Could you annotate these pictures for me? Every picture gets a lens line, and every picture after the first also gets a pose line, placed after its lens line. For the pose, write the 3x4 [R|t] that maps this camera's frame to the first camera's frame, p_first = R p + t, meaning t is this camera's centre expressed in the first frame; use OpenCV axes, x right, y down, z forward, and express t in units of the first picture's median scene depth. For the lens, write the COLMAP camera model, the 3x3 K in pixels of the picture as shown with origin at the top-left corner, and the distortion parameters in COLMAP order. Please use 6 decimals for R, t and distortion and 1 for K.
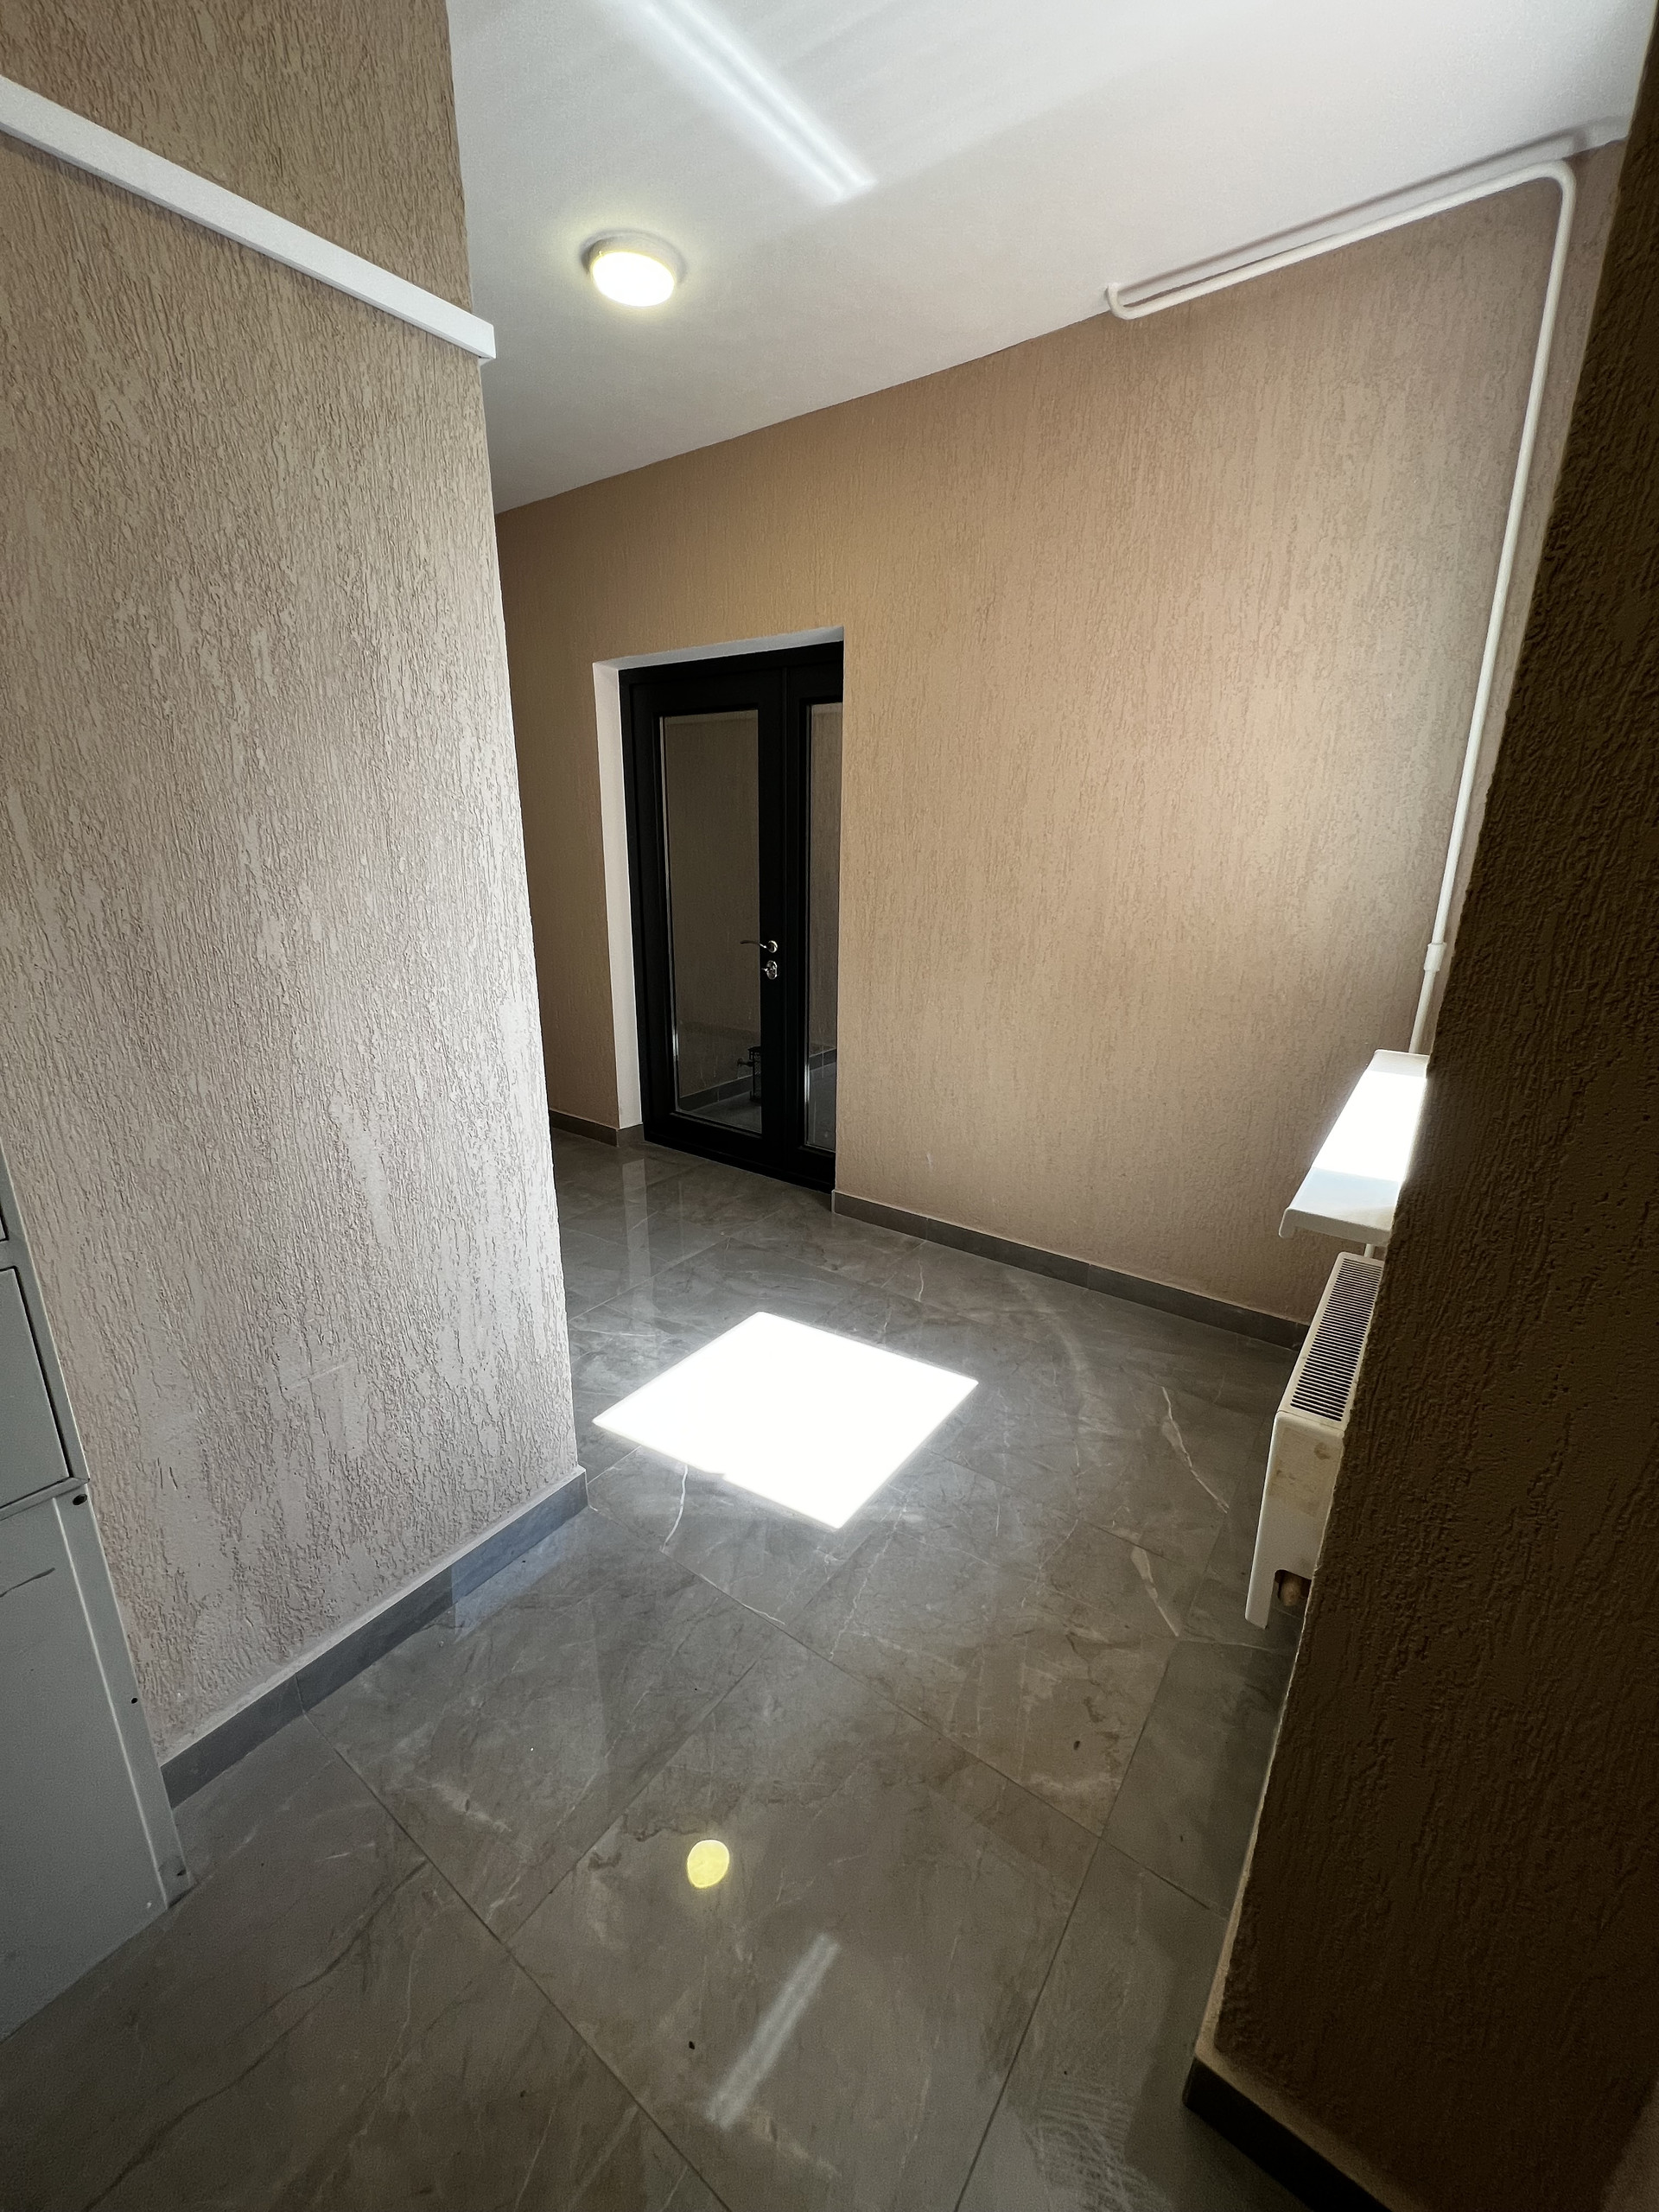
lens RADIAL K [[880.2, 0, 830.3], [0, 880.2, 1106.9], [0, 0, 1]] dist [-0.001239, 0.000274]
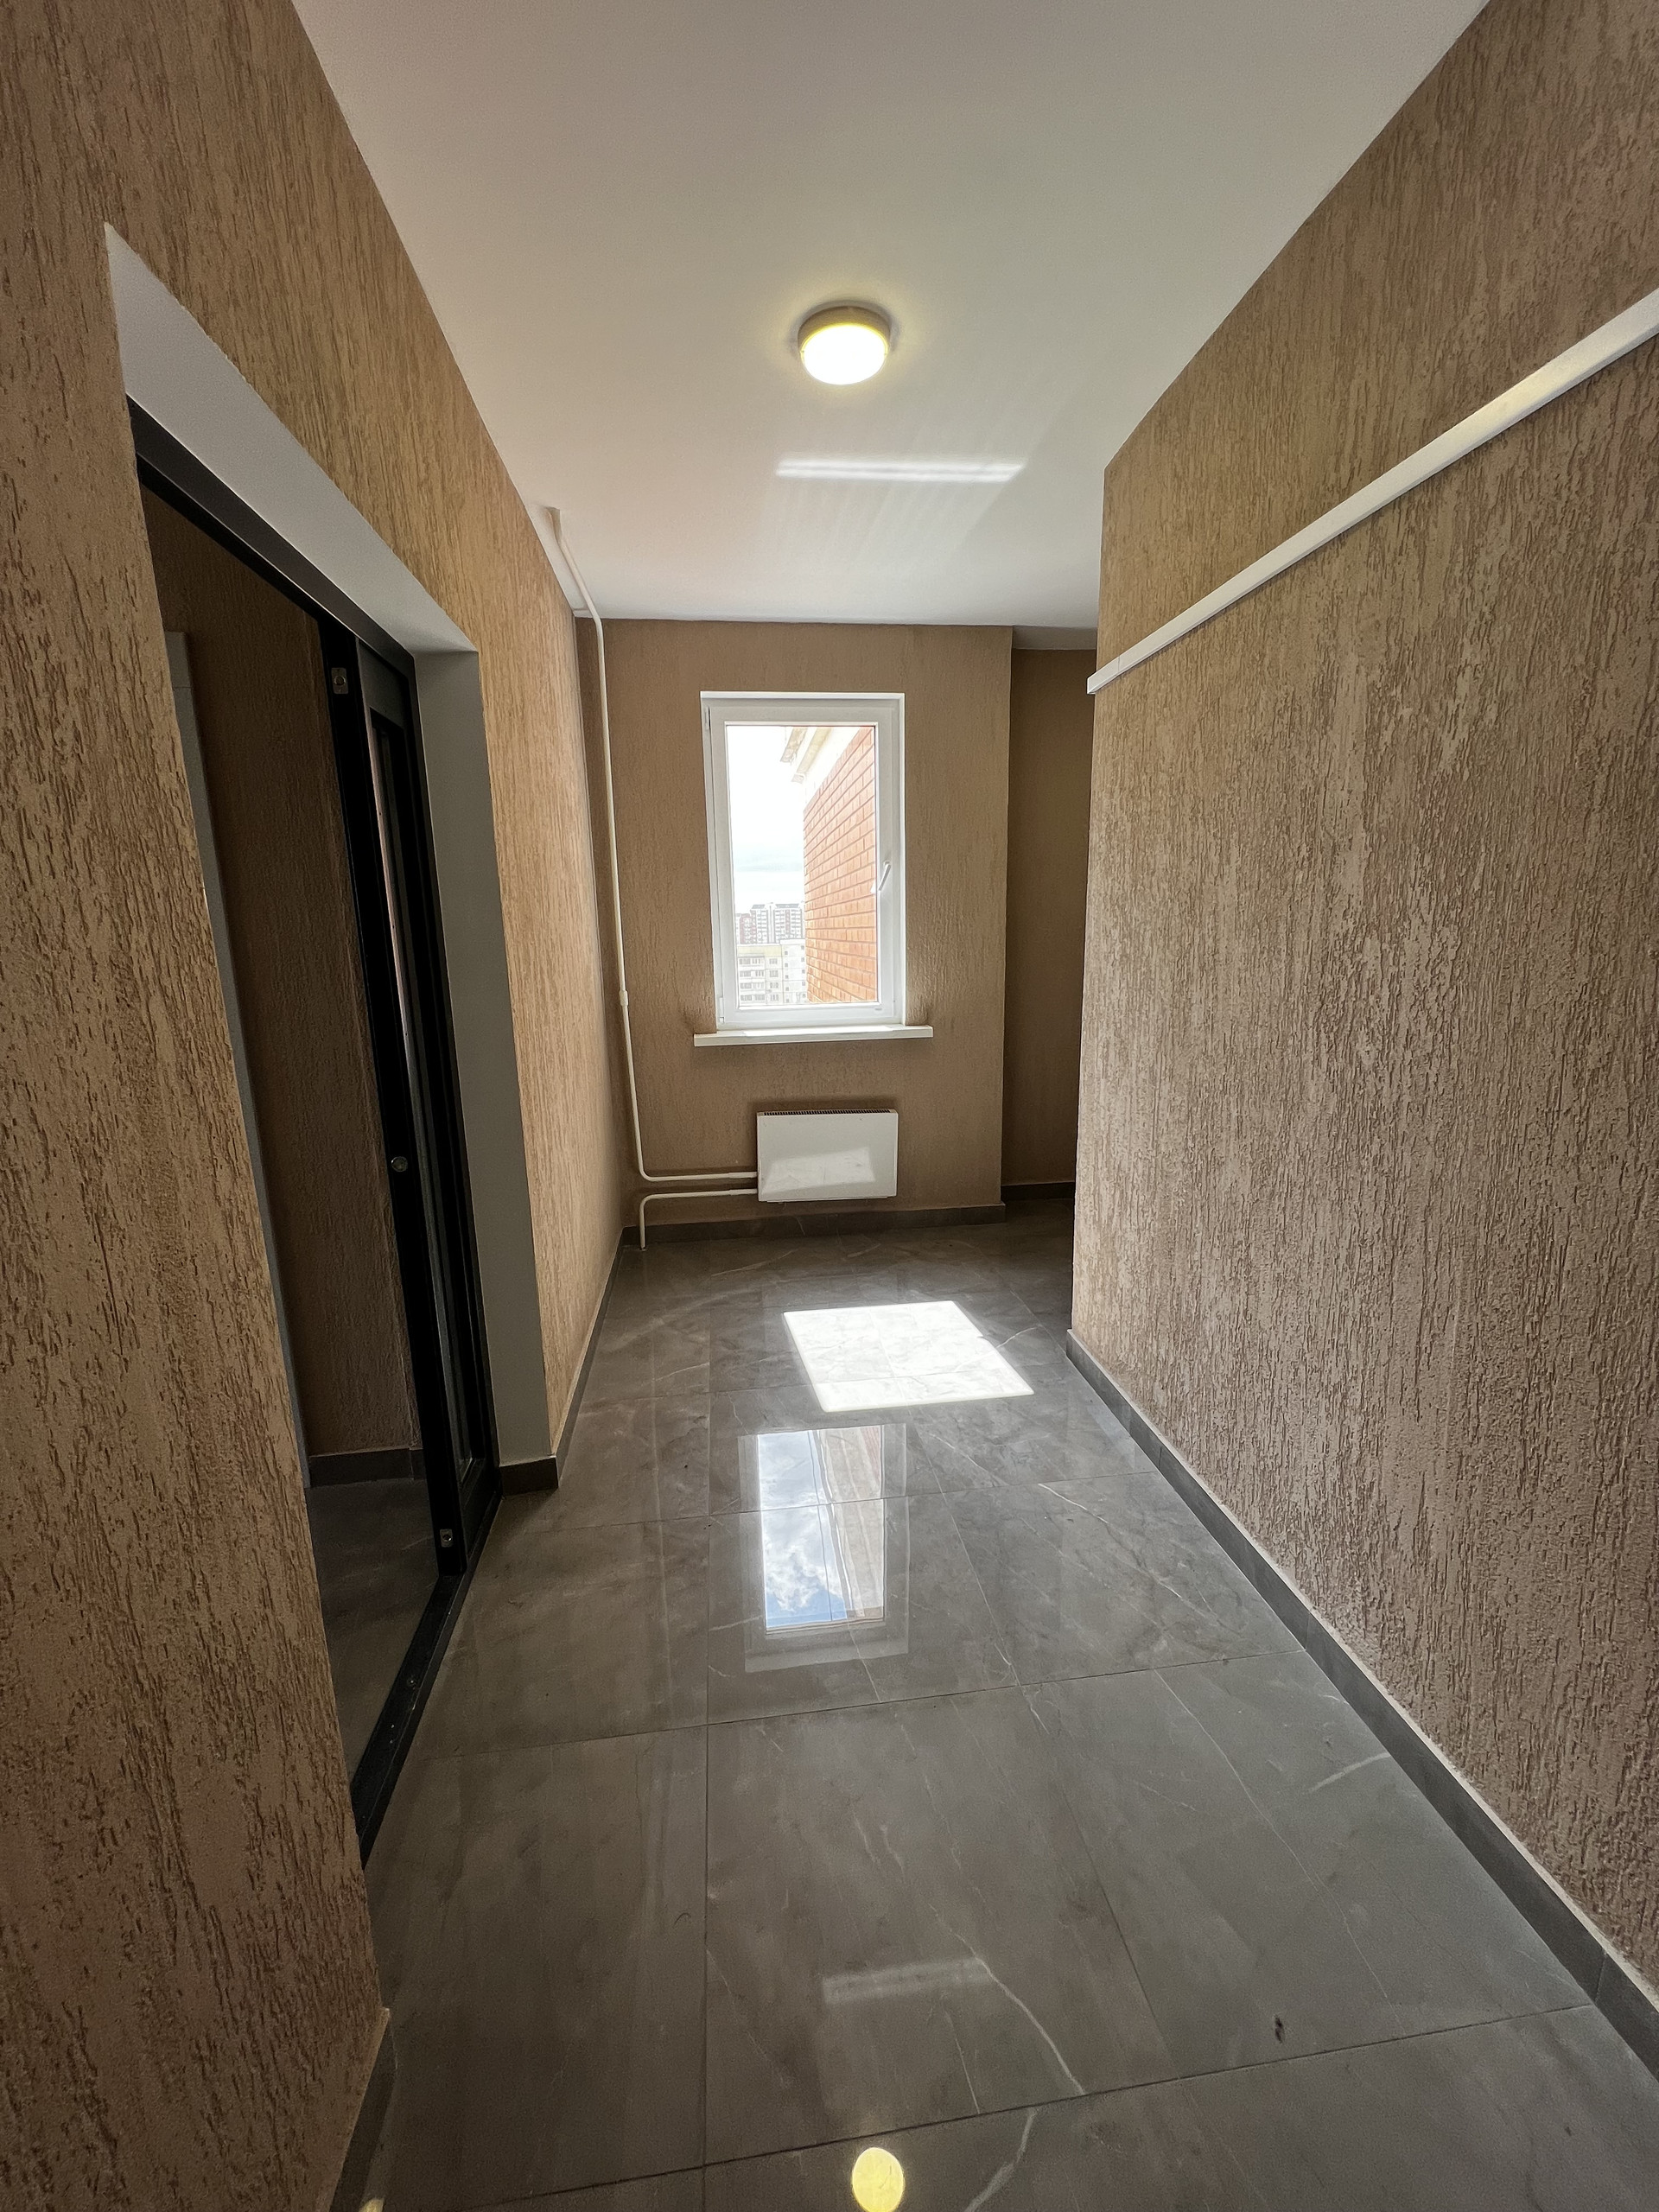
lens RADIAL K [[880.2, 0, 825.0], [0, 880.2, 1104.5], [0, 0, 1]] dist [-0.001239, 0.000274]
pose [[-0.676547, -0.144371, 0.722109, -1.155668], [0.232515, 0.888551, 0.395492, -0.717444], [-0.698728, 0.435470, -0.567579, 2.201401]]
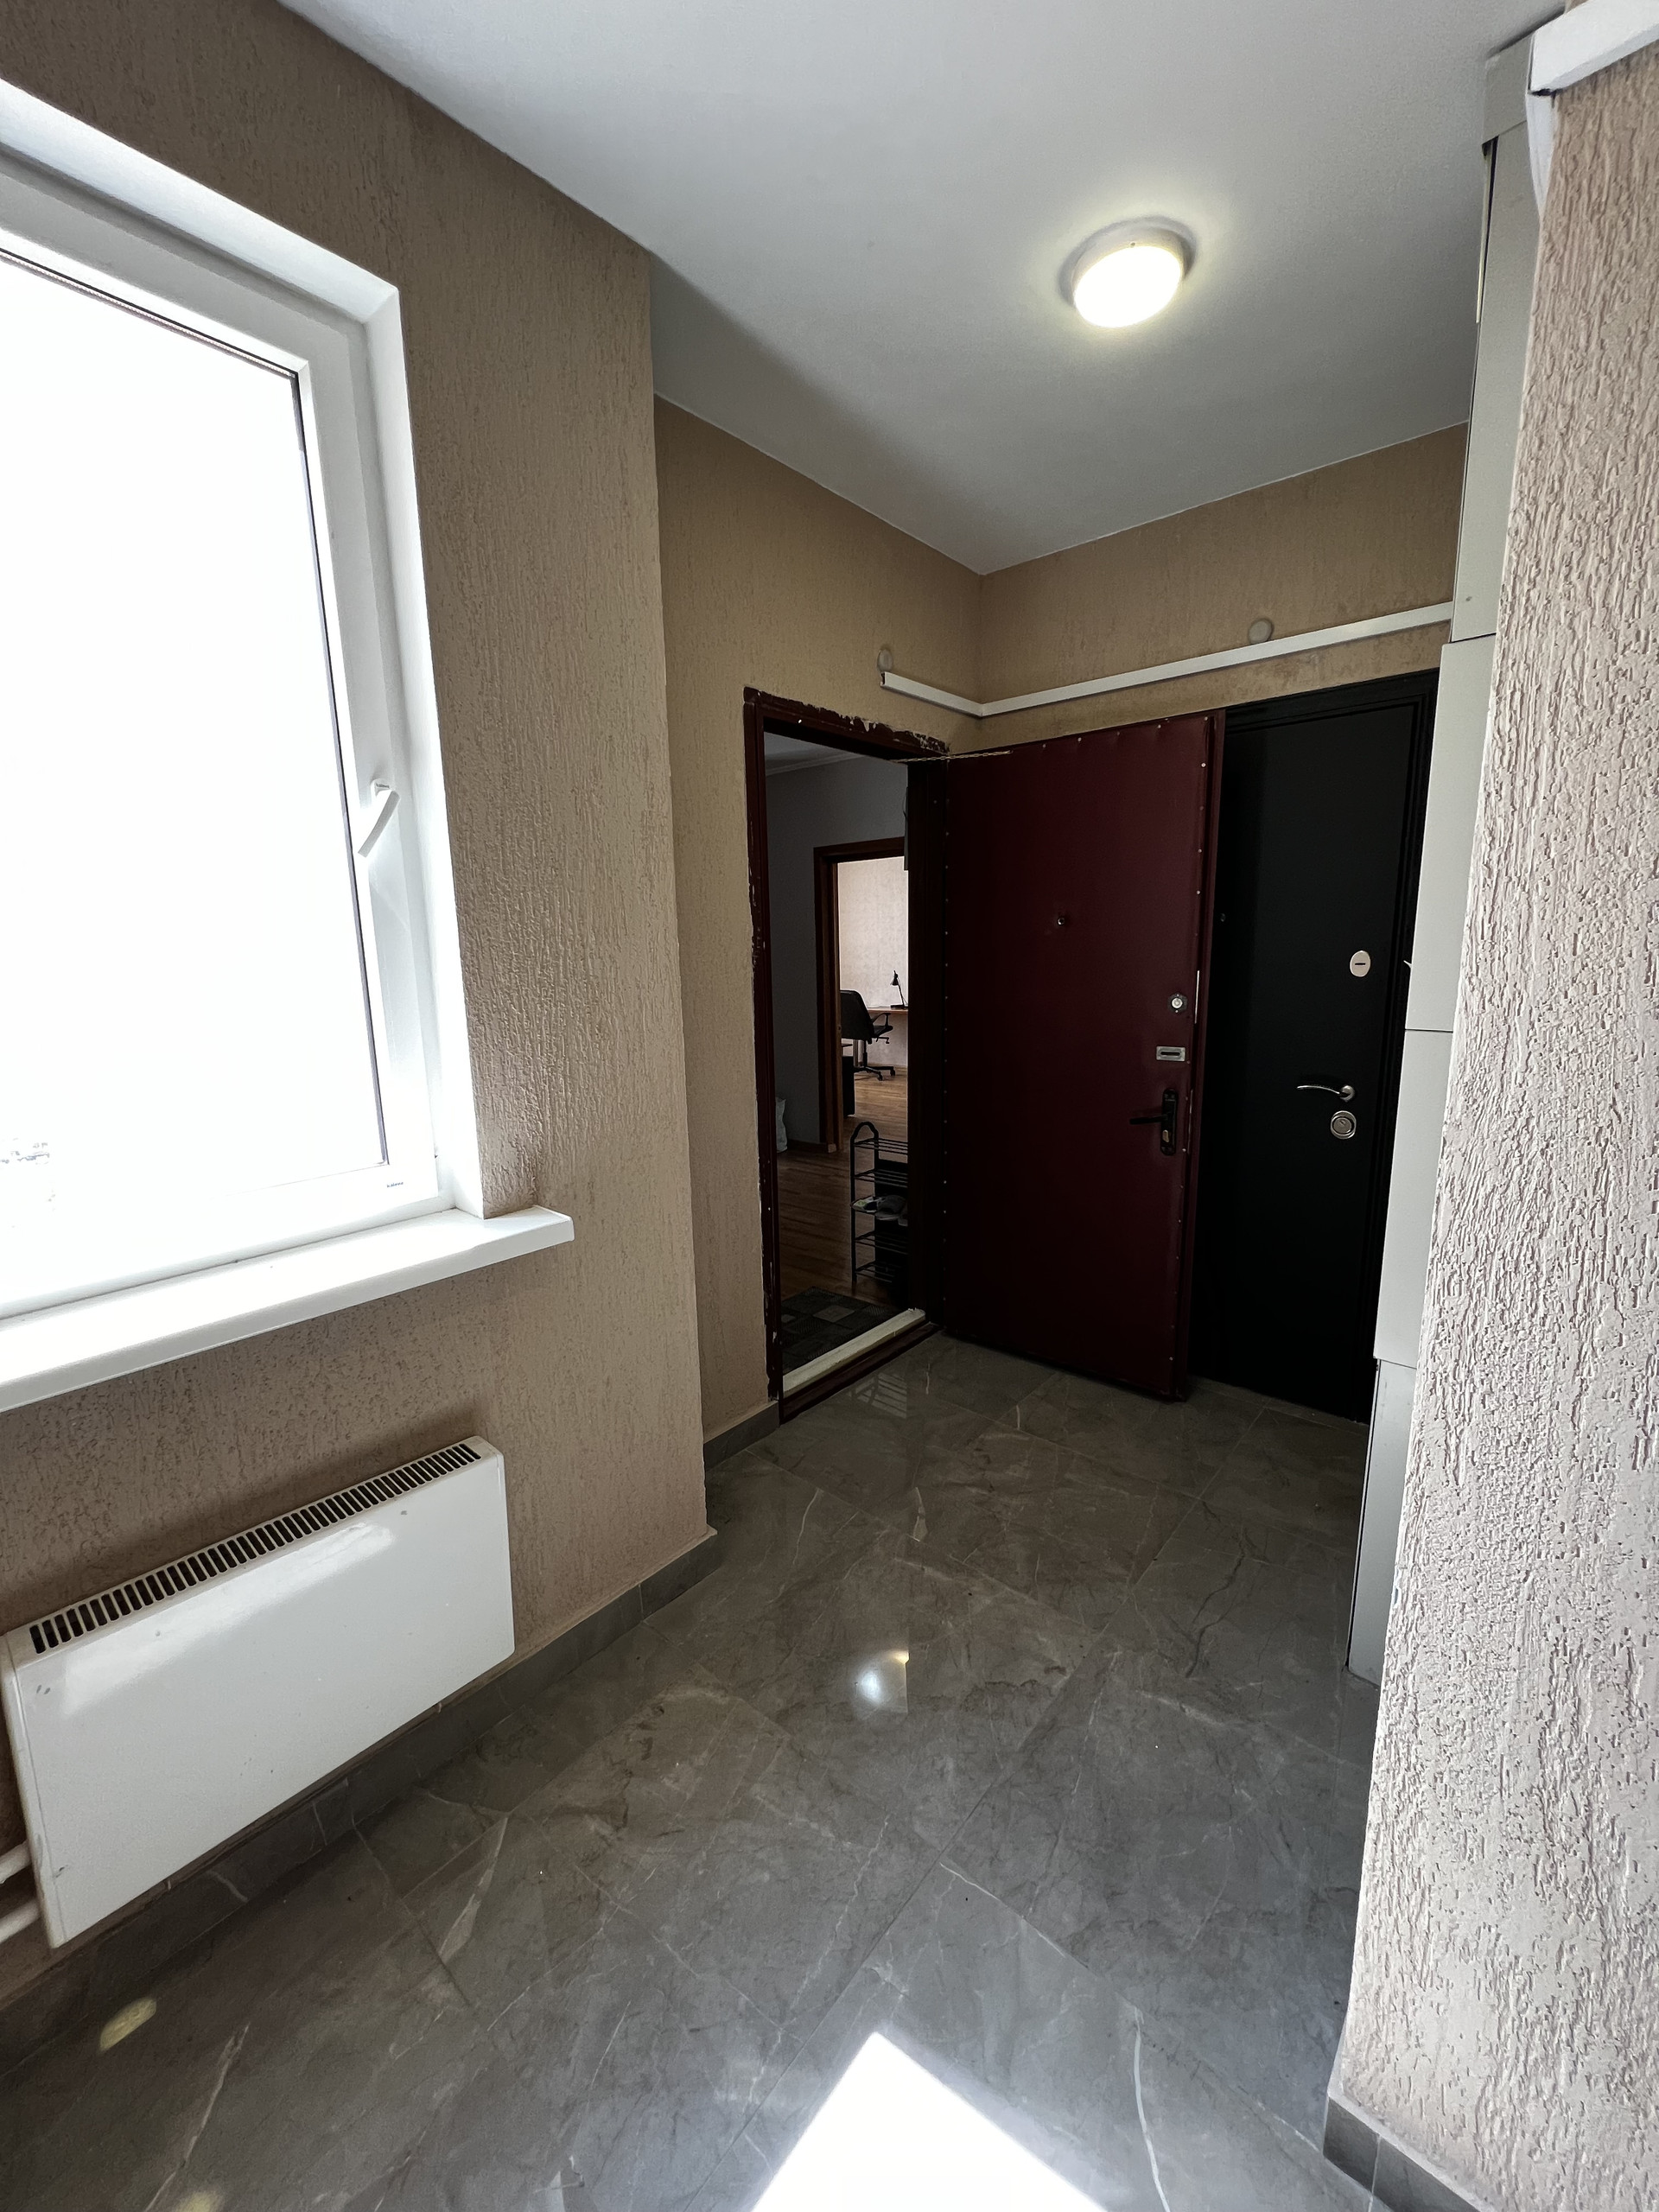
lens RADIAL K [[880.2, 0, 827.4], [0, 880.2, 1102.4], [0, 0, 1]] dist [-0.001239, 0.000274]
pose [[-0.995403, -0.006574, 0.095552, -0.018033], [0.038688, 0.885031, 0.463923, -0.437930], [-0.087616, 0.465487, -0.880707, 1.341494]]
